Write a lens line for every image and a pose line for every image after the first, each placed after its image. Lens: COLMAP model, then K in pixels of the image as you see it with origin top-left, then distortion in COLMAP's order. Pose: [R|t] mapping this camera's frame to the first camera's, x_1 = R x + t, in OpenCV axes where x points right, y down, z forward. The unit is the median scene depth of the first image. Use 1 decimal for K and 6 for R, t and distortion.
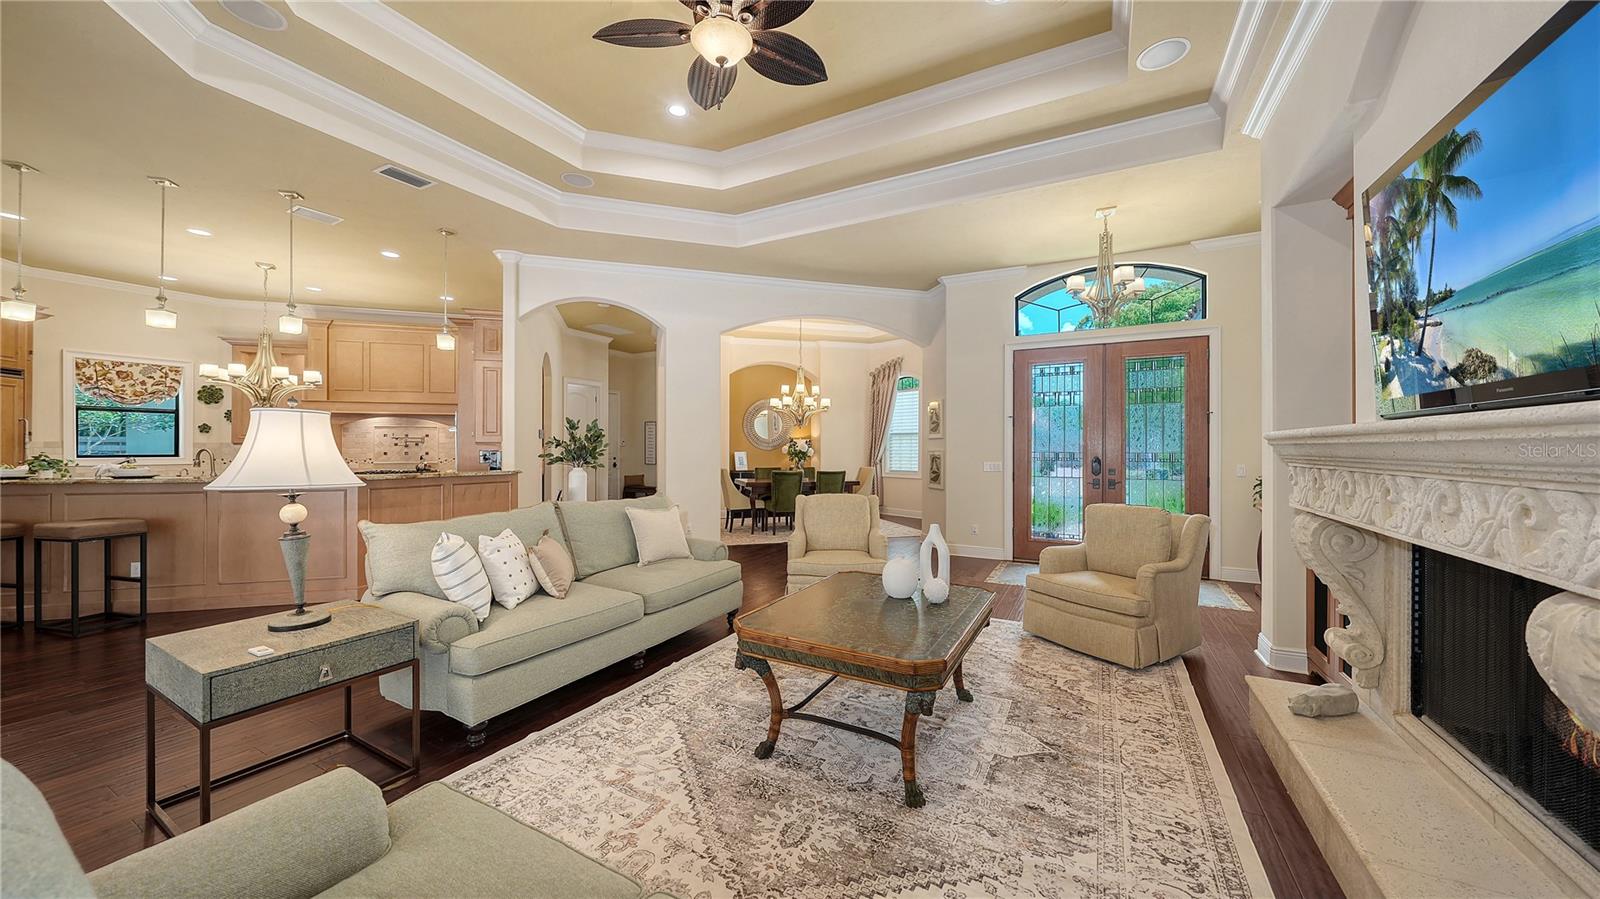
lens RADIAL K [[555.0, 0, 801.0], [0, 555.0, 435.0], [0, 0, 1]] dist [-0.000049, -0.000079]
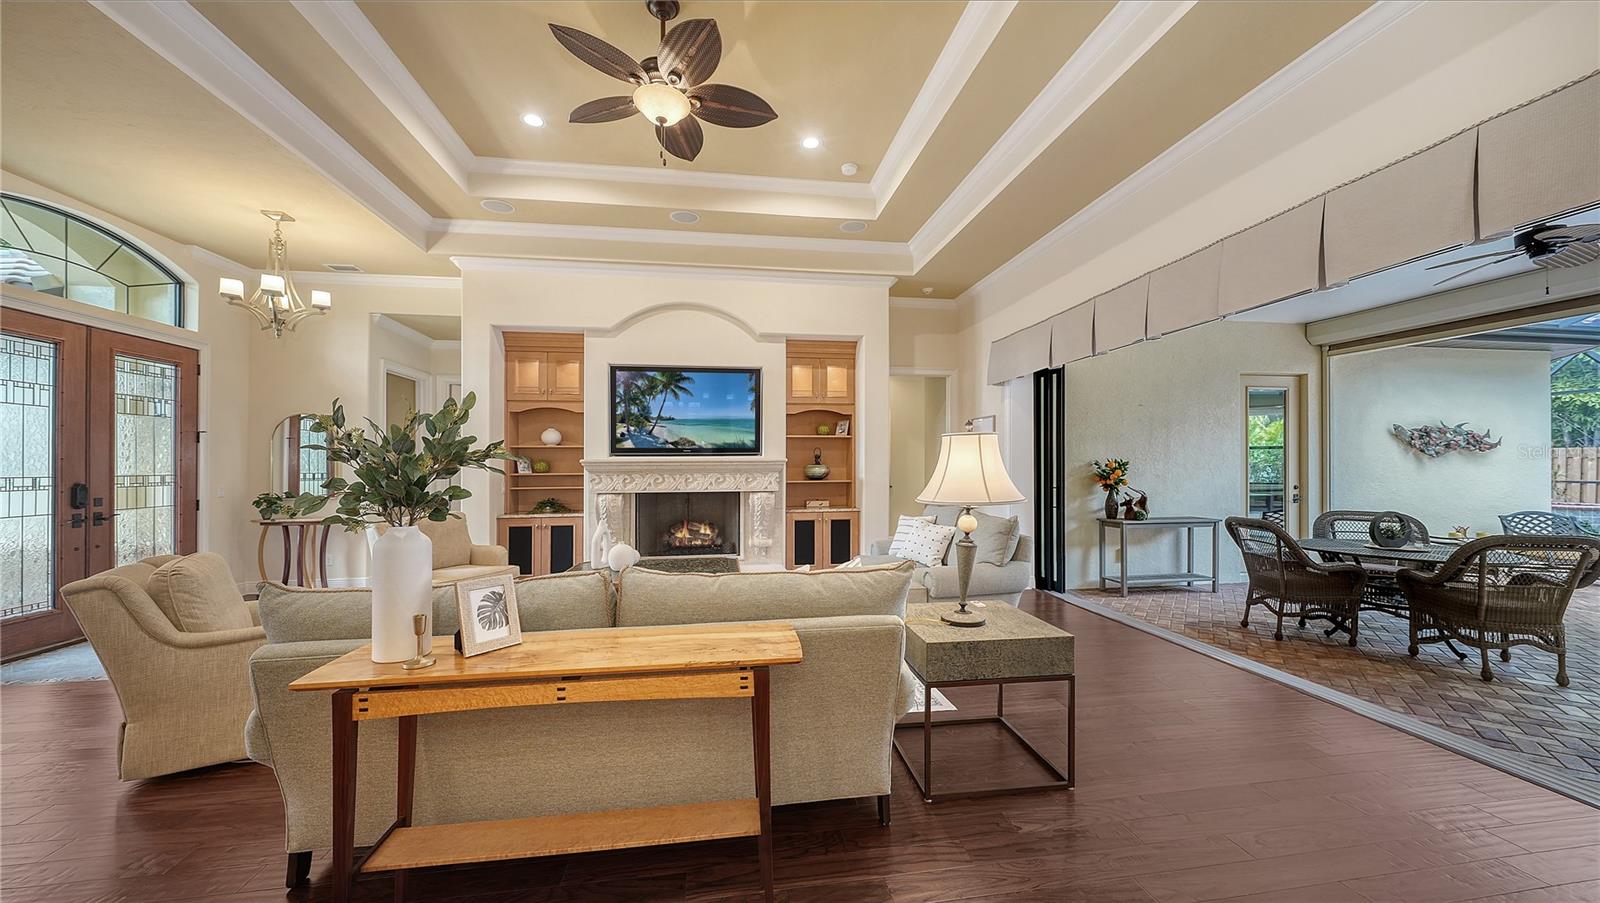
lens RADIAL K [[574.4, 0, 831.0], [0, 574.4, 442.8], [0, 0, 1]] dist [-0.006615, 0.000032]
pose [[-0.620190, 0.028367, 0.783938, -1.619051], [-0.013224, 0.998826, -0.046604, 0.025339], [-0.784340, -0.039270, -0.619087, 1.806701]]
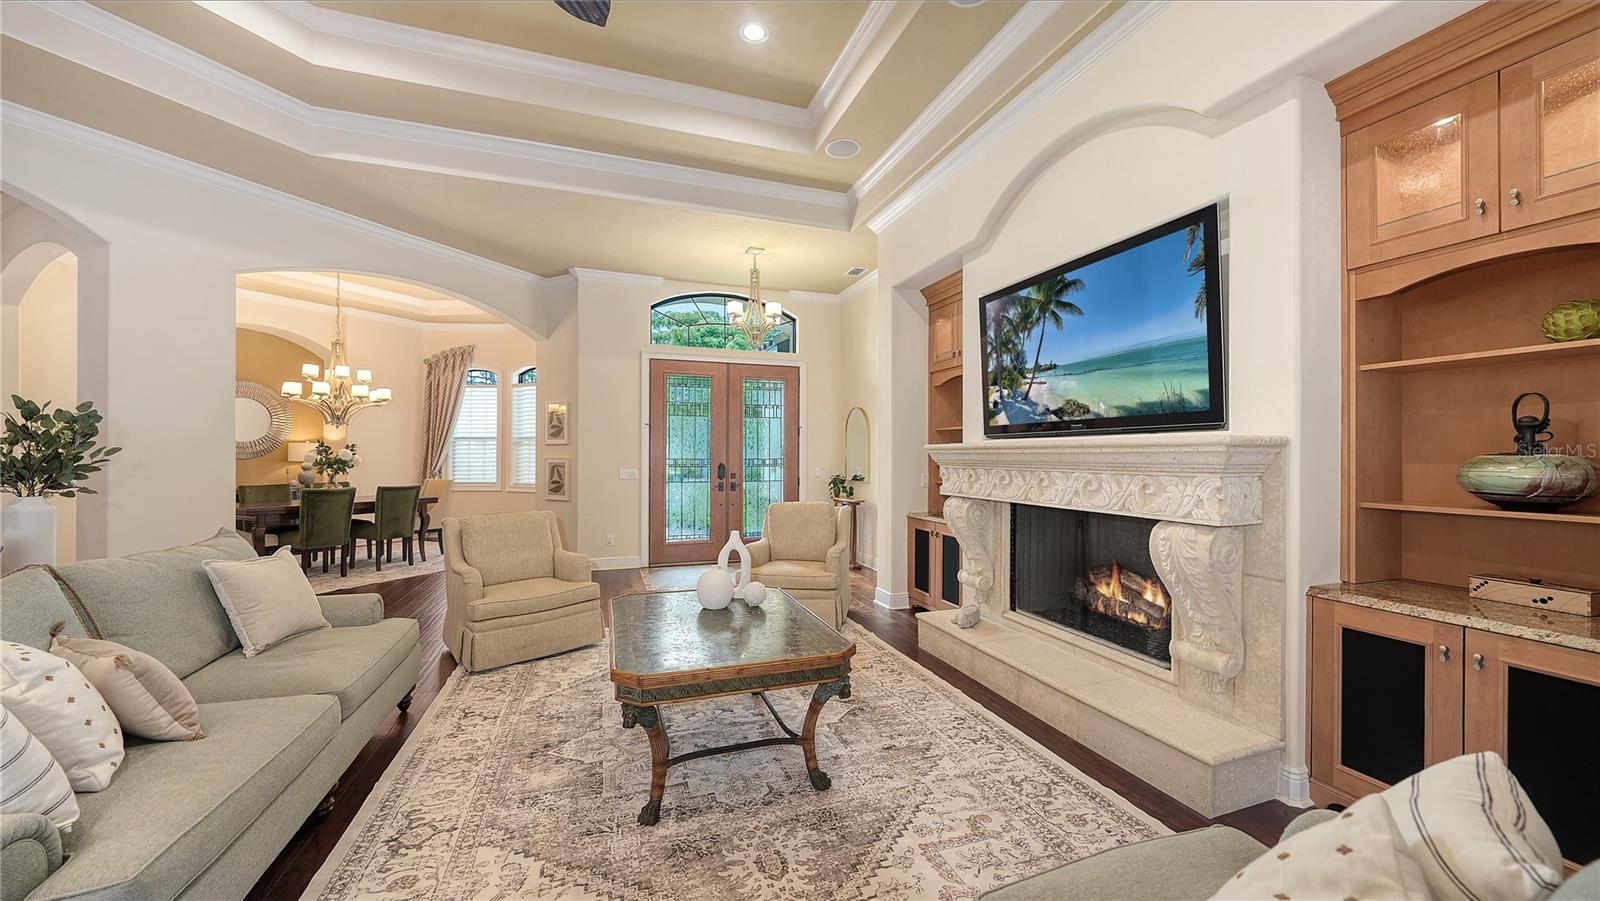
lens RADIAL K [[579.3, 0, 803.0], [0, 579.3, 449.0], [0, 0, 1]] dist [-0.001688, -0.000170]
pose [[0.672218, 0.005483, 0.740333, -0.567109], [-0.015235, 0.999863, 0.006429, 0.004949], [-0.740196, -0.015601, 0.672210, 0.249058]]
